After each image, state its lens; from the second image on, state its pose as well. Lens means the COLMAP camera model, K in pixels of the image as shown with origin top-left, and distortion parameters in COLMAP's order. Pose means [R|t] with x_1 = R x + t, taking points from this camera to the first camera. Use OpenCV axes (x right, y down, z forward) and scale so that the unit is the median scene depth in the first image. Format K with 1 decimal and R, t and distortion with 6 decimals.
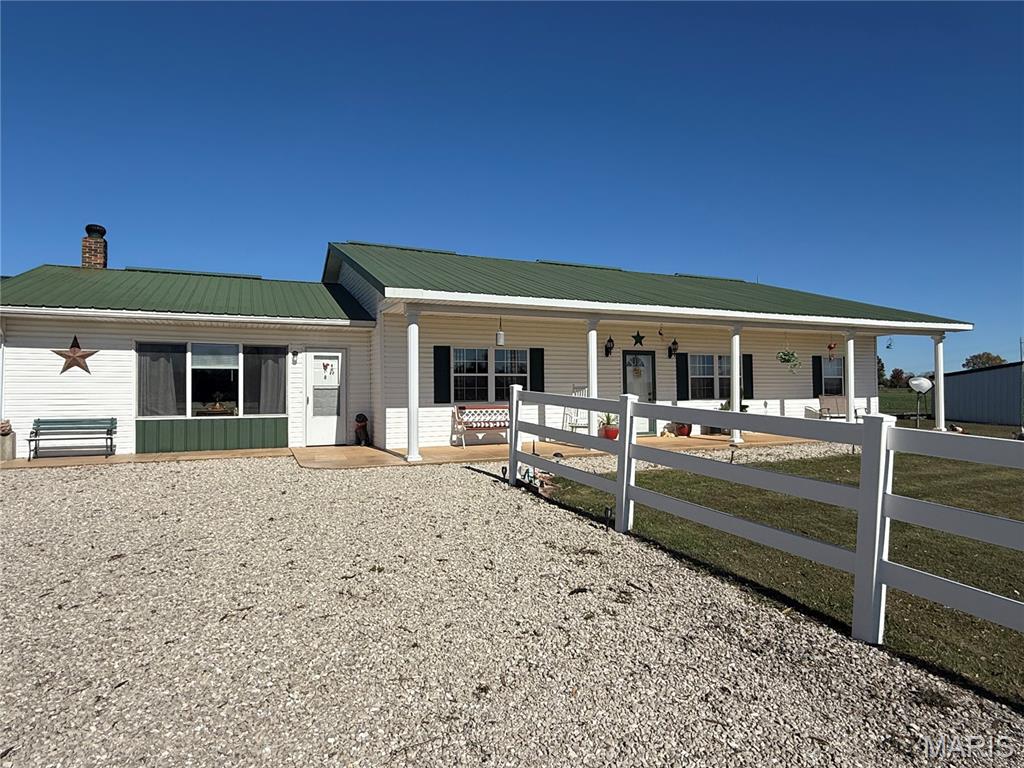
lens RADIAL K [[586.7, 0, 514.4], [0, 586.7, 385.2], [0, 0, 1]] dist [-0.001637, 0.000308]
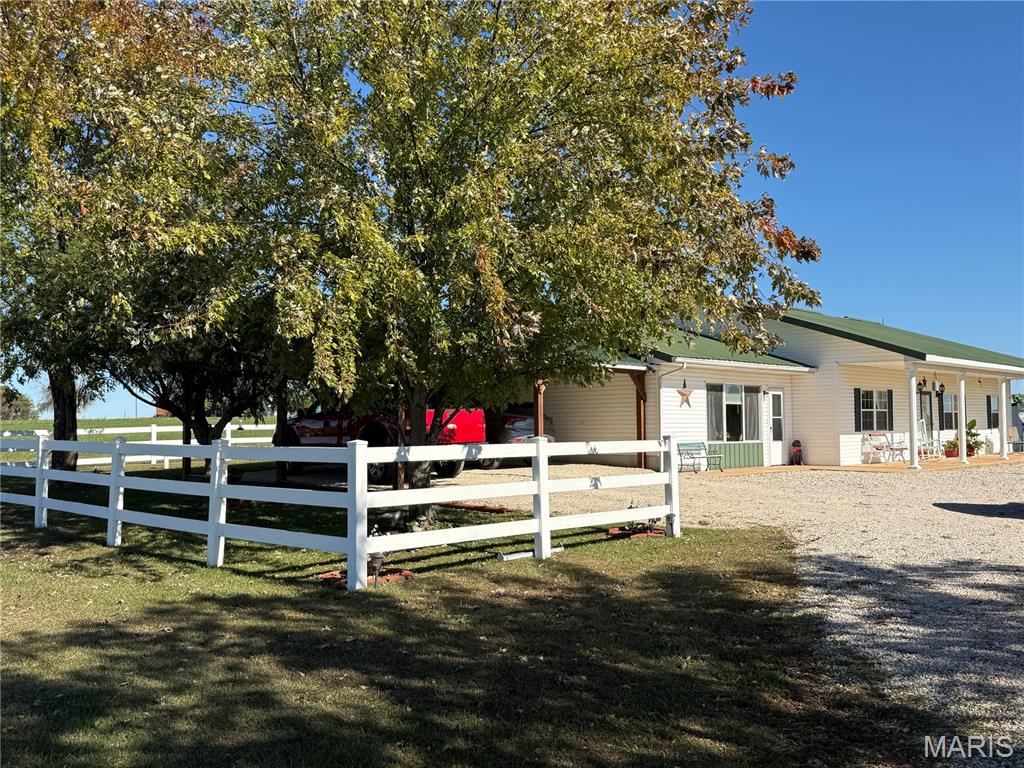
lens RADIAL K [[955.2, 0, 512.3], [0, 955.2, 382.9], [0, 0, 1]] dist [0.036112, 0.000000]
pose [[0.924496, 0.016694, 0.380825, -1.721774], [-0.002739, 0.999306, -0.037157, 0.004037], [-0.381181, 0.033308, 0.923900, -0.726412]]
